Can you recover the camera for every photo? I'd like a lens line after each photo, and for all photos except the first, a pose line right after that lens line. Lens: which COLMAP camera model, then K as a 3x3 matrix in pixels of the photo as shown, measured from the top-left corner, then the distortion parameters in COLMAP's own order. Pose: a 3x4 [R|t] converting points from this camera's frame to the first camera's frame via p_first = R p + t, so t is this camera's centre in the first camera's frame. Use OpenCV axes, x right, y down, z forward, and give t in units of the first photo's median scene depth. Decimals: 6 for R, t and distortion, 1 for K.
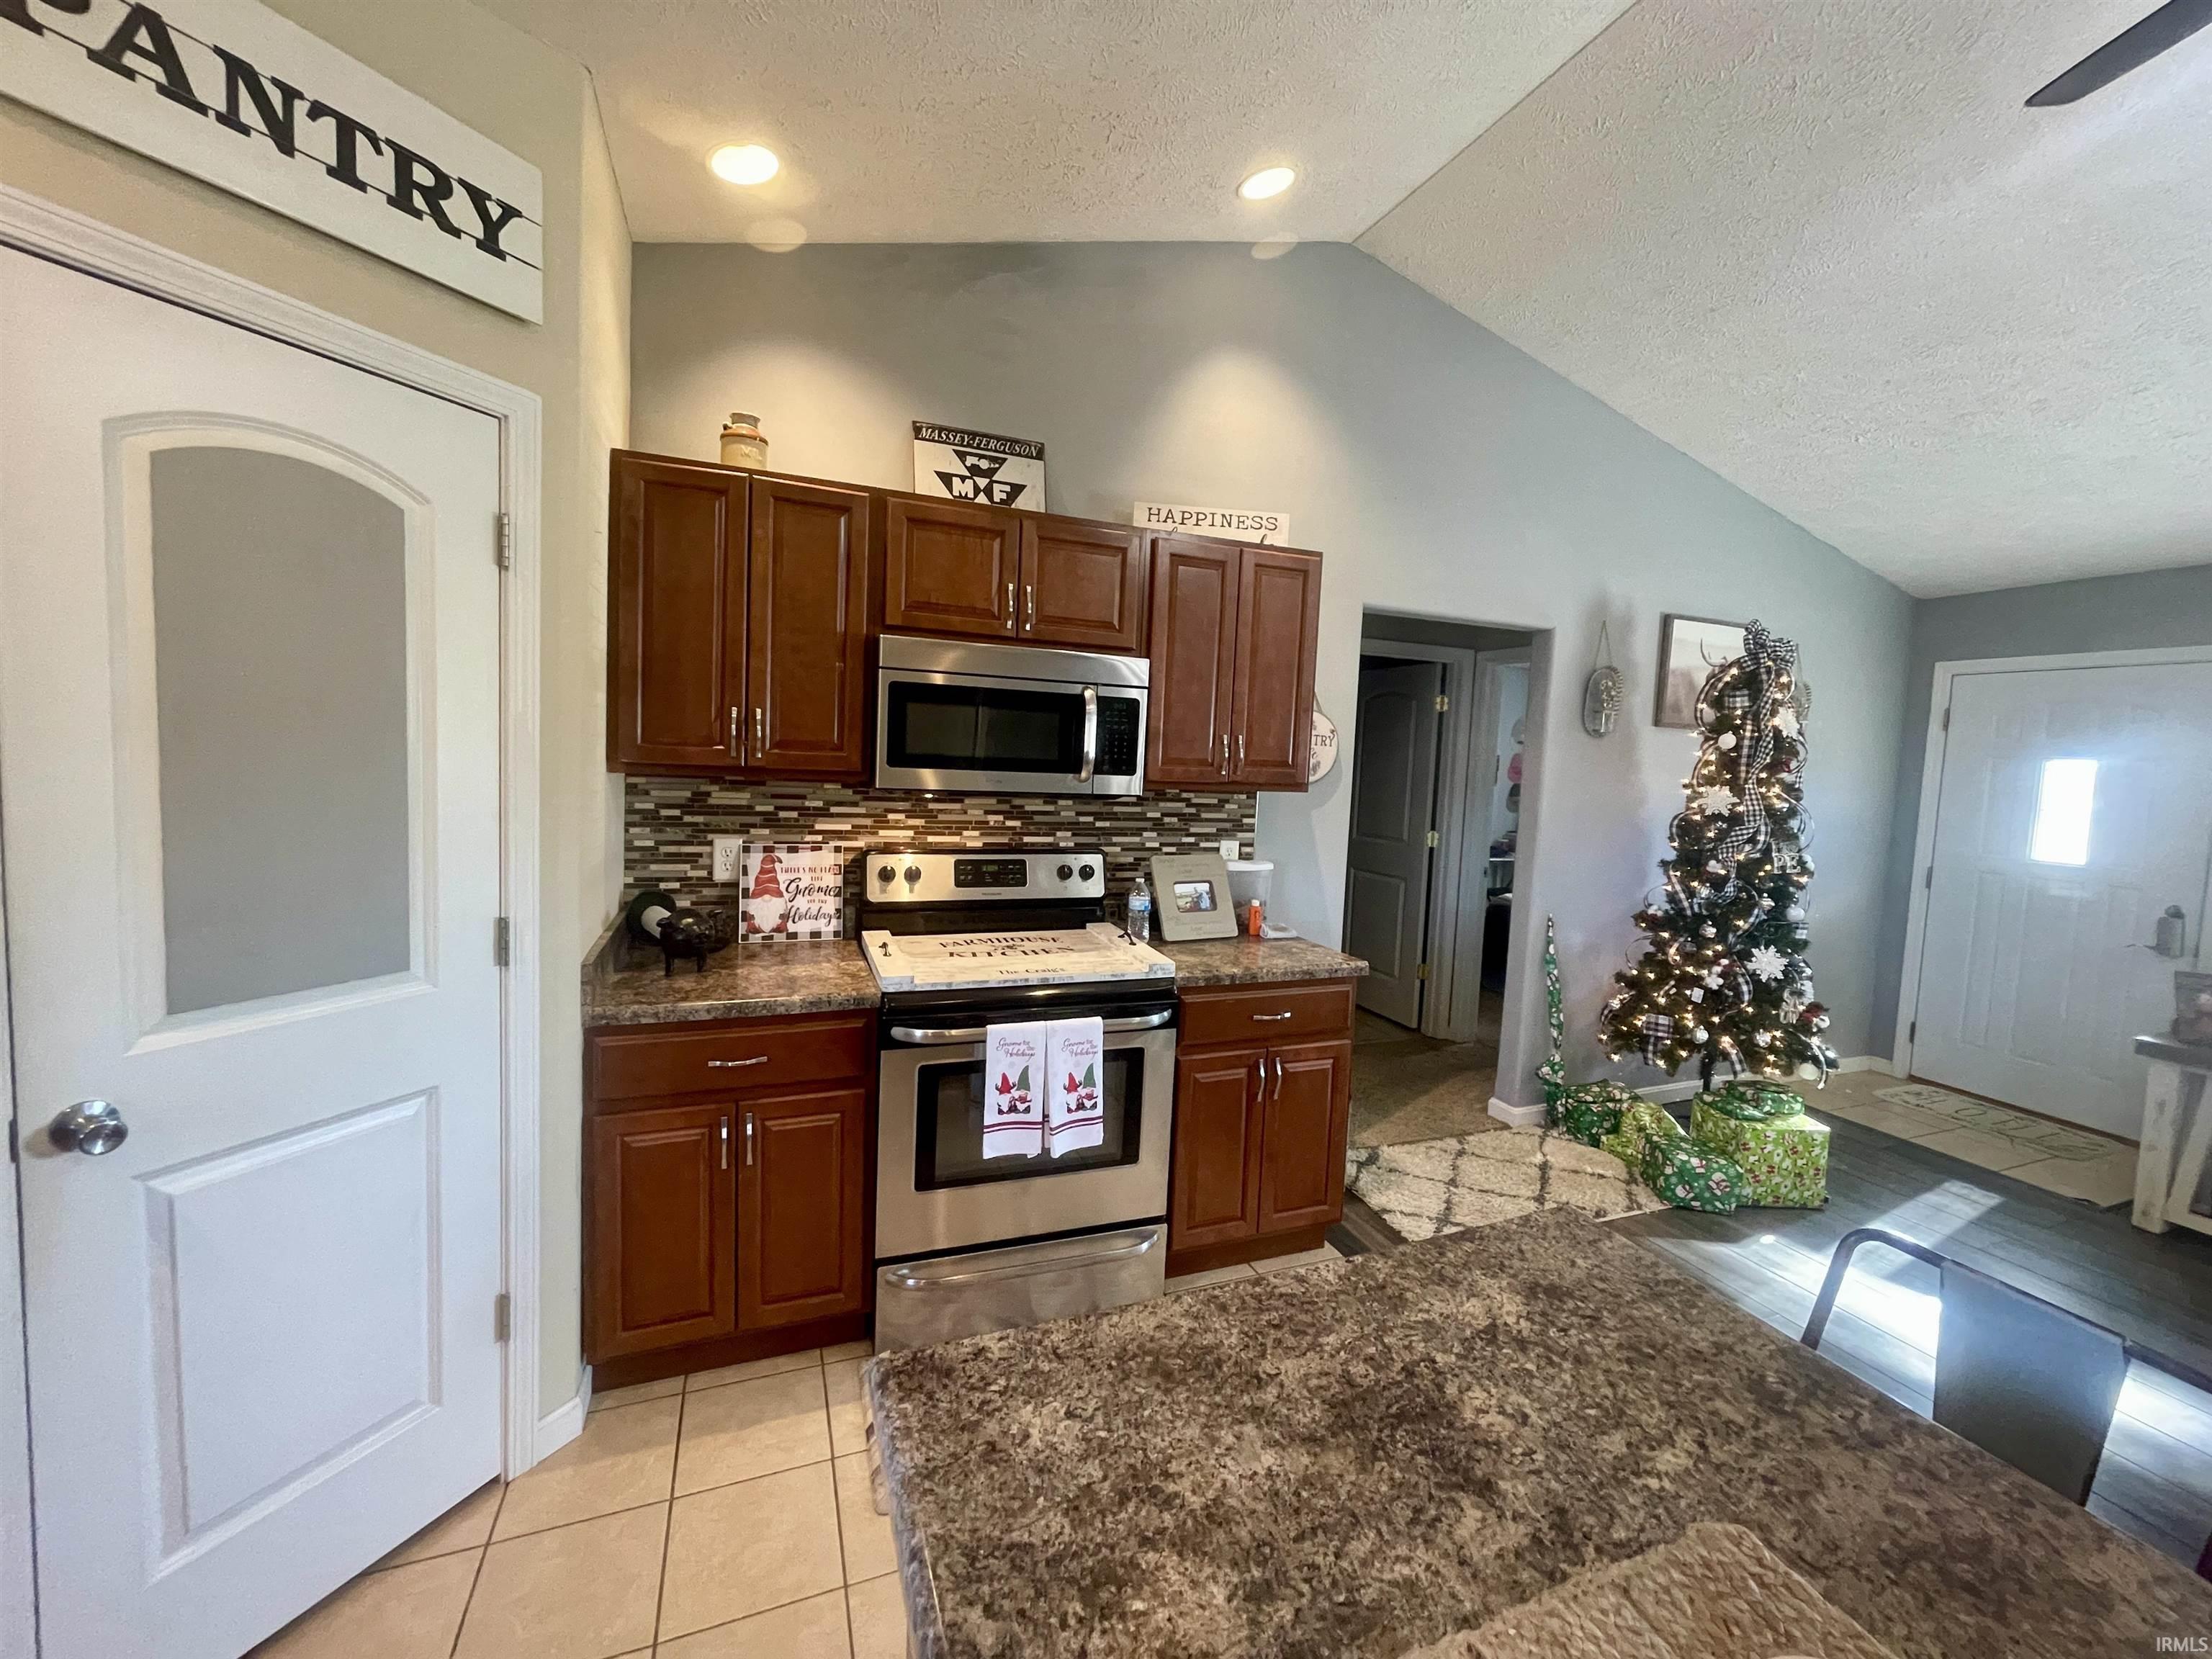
lens RADIAL K [[881.7, 0, 1114.3], [0, 881.7, 816.9], [0, 0, 1]] dist [0.000786, -0.000148]
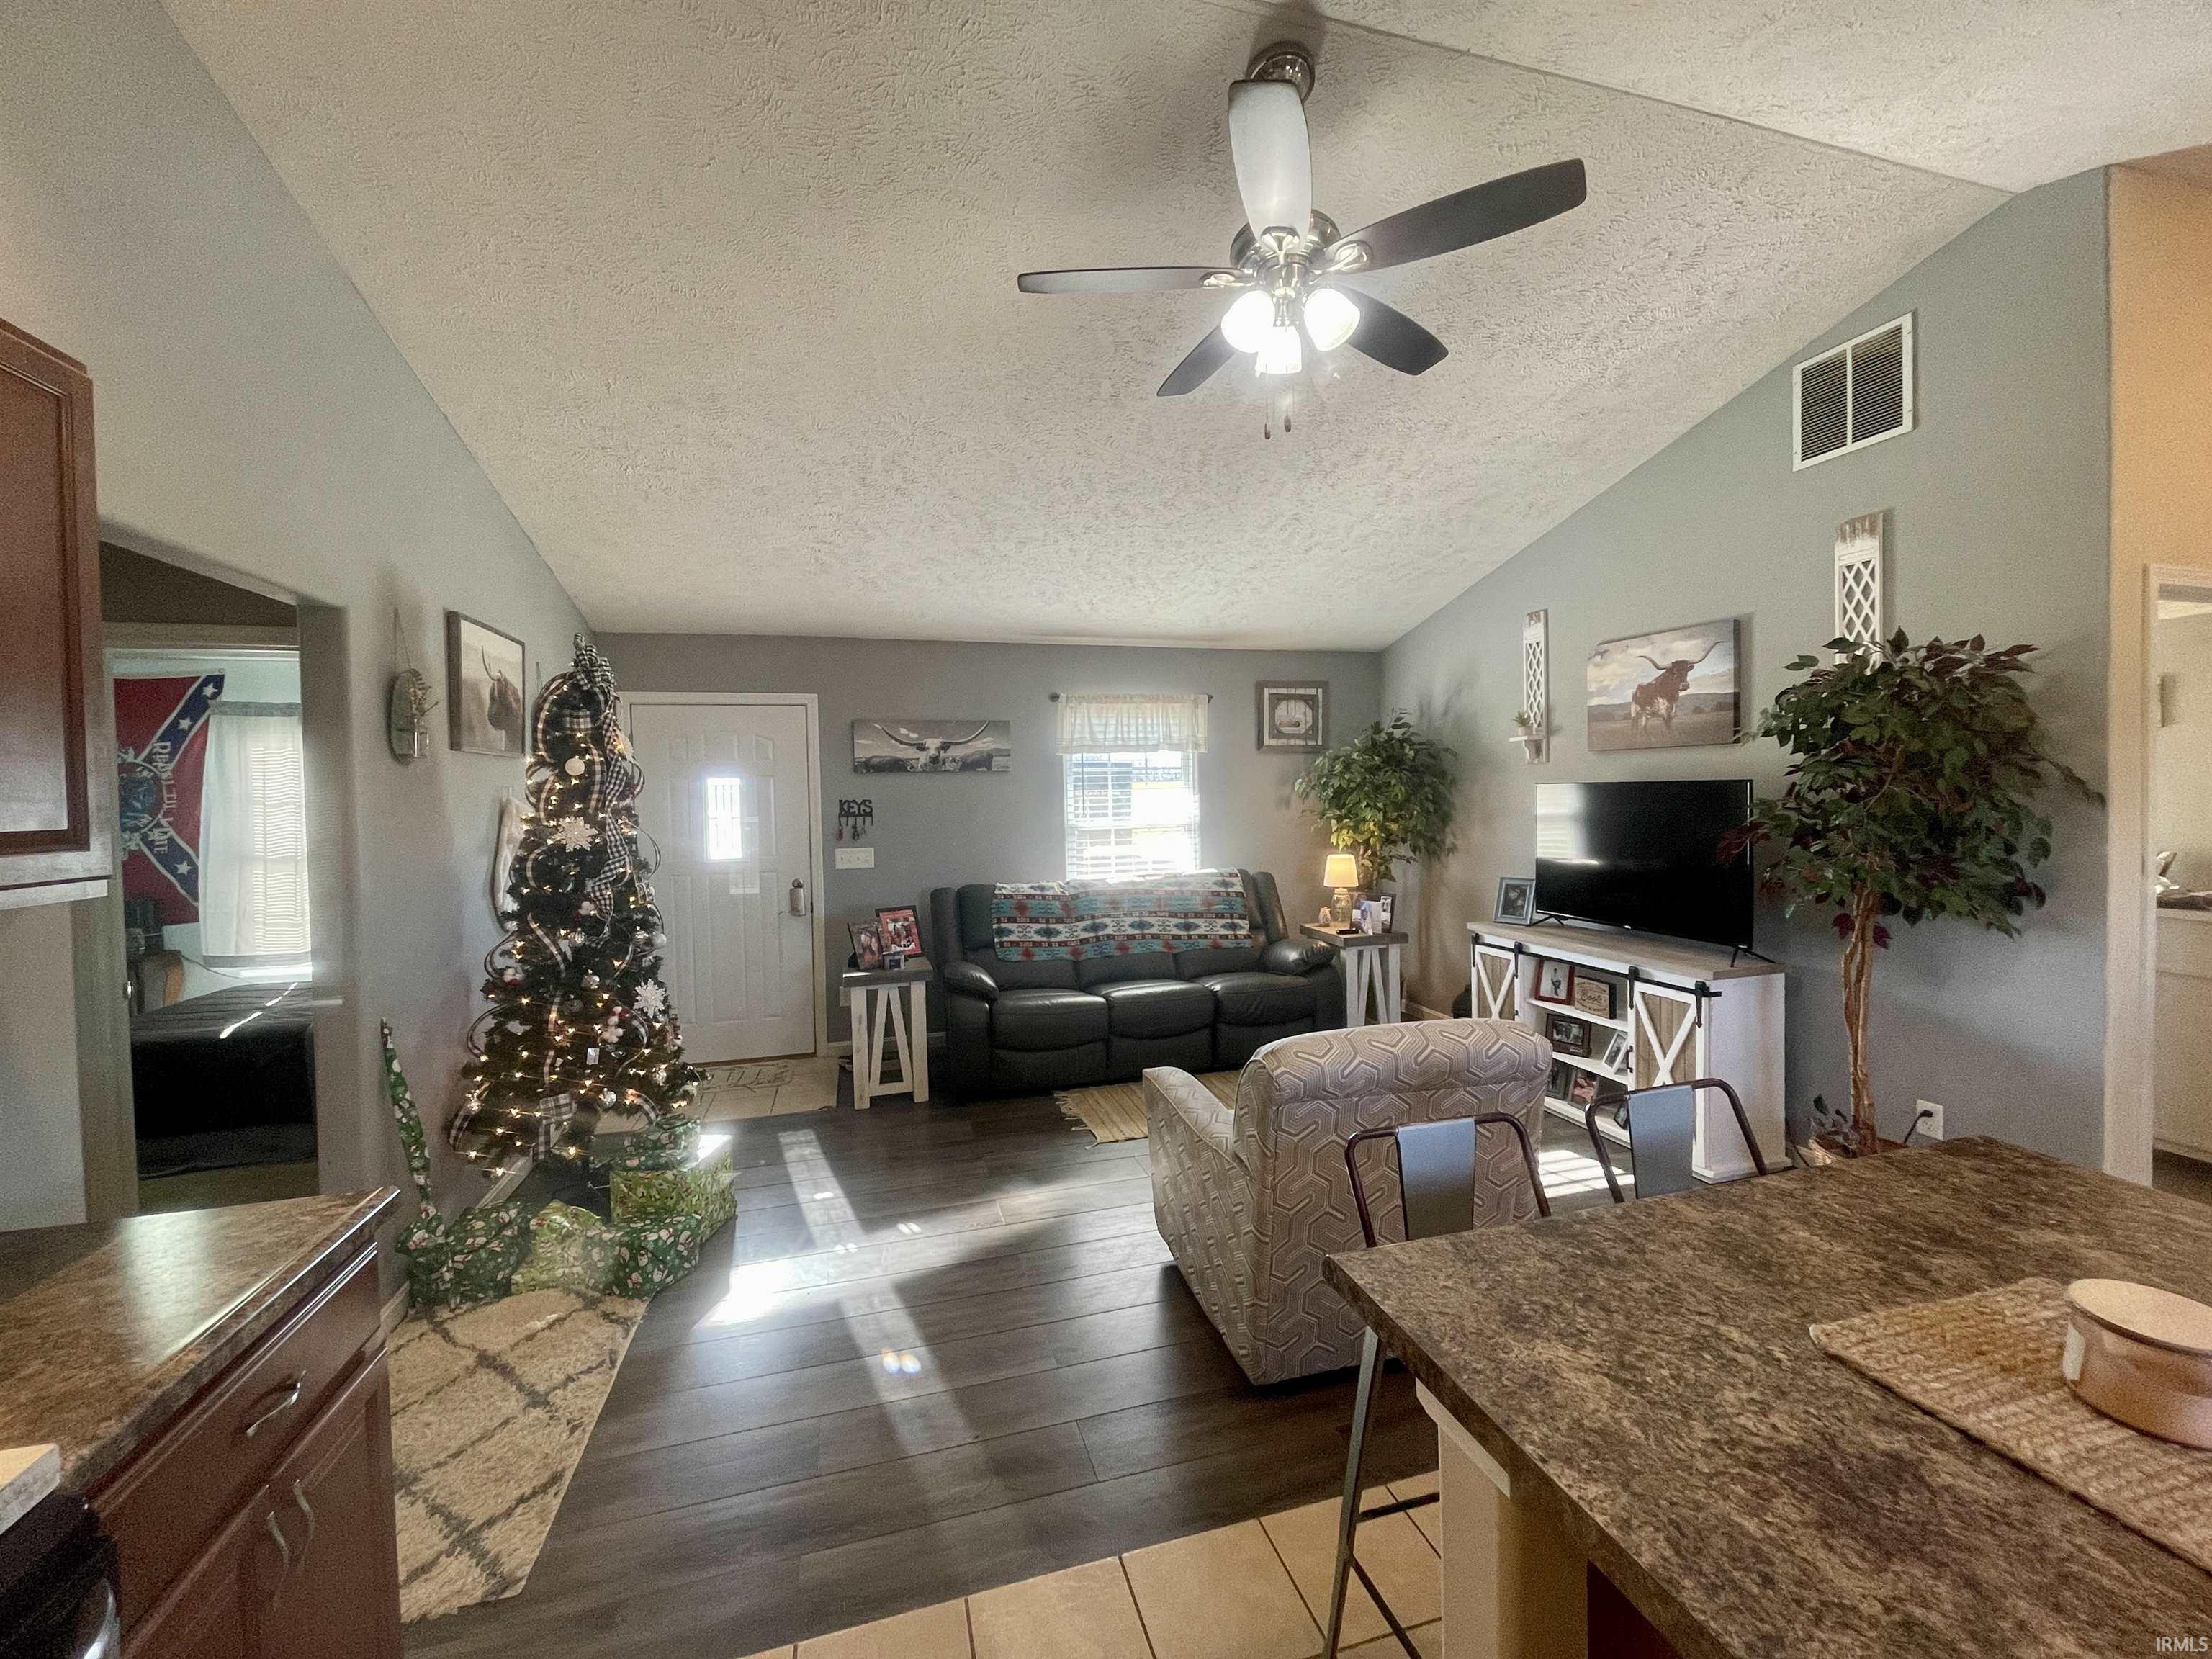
lens RADIAL K [[881.7, 0, 1114.3], [0, 881.7, 816.9], [0, 0, 1]] dist [0.000786, -0.000148]
pose [[0.092235, -0.067470, 0.993449, -0.189505], [0.093481, 0.993882, 0.058821, -0.048373], [-0.991340, 0.087443, 0.097978, 0.489798]]
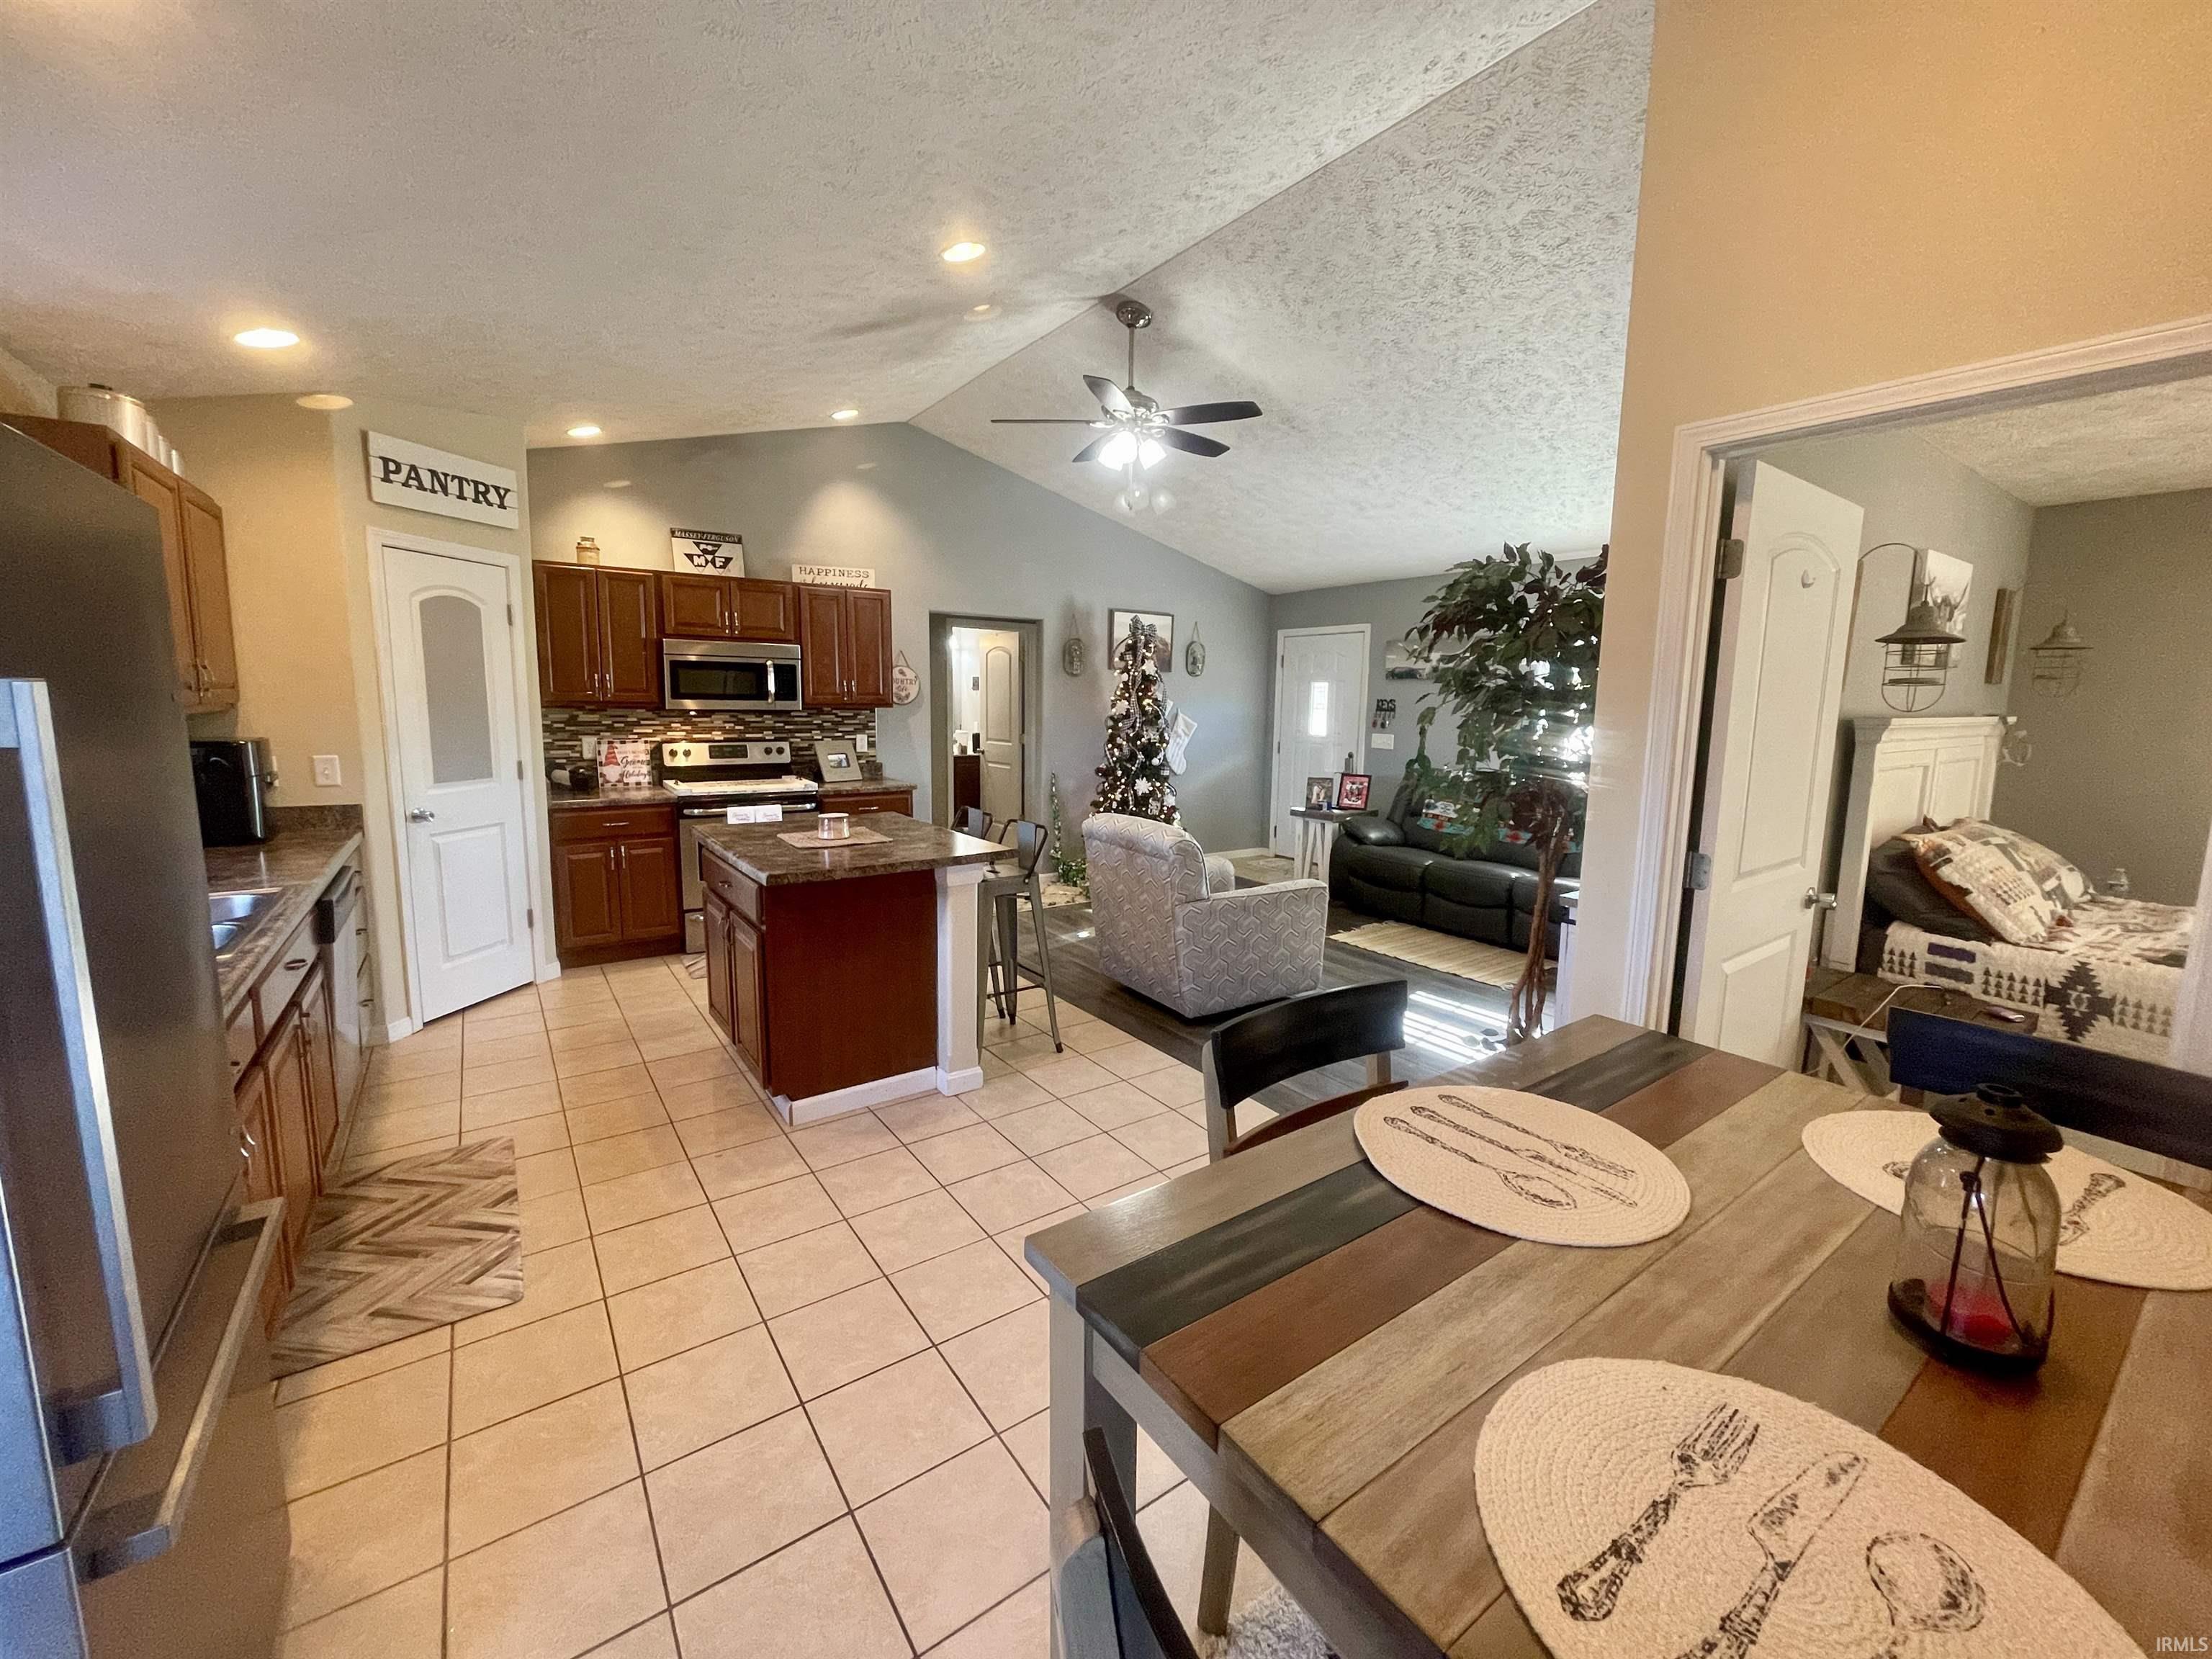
lens RADIAL K [[878.0, 0, 1123.9], [0, 878.0, 820.8], [0, 0, 1]] dist [-0.024582, -0.000040]
pose [[0.968116, -0.059818, 0.243255, 0.251026], [0.041384, 0.995919, 0.080199, 0.101735], [-0.247059, -0.067575, 0.966641, -1.218591]]
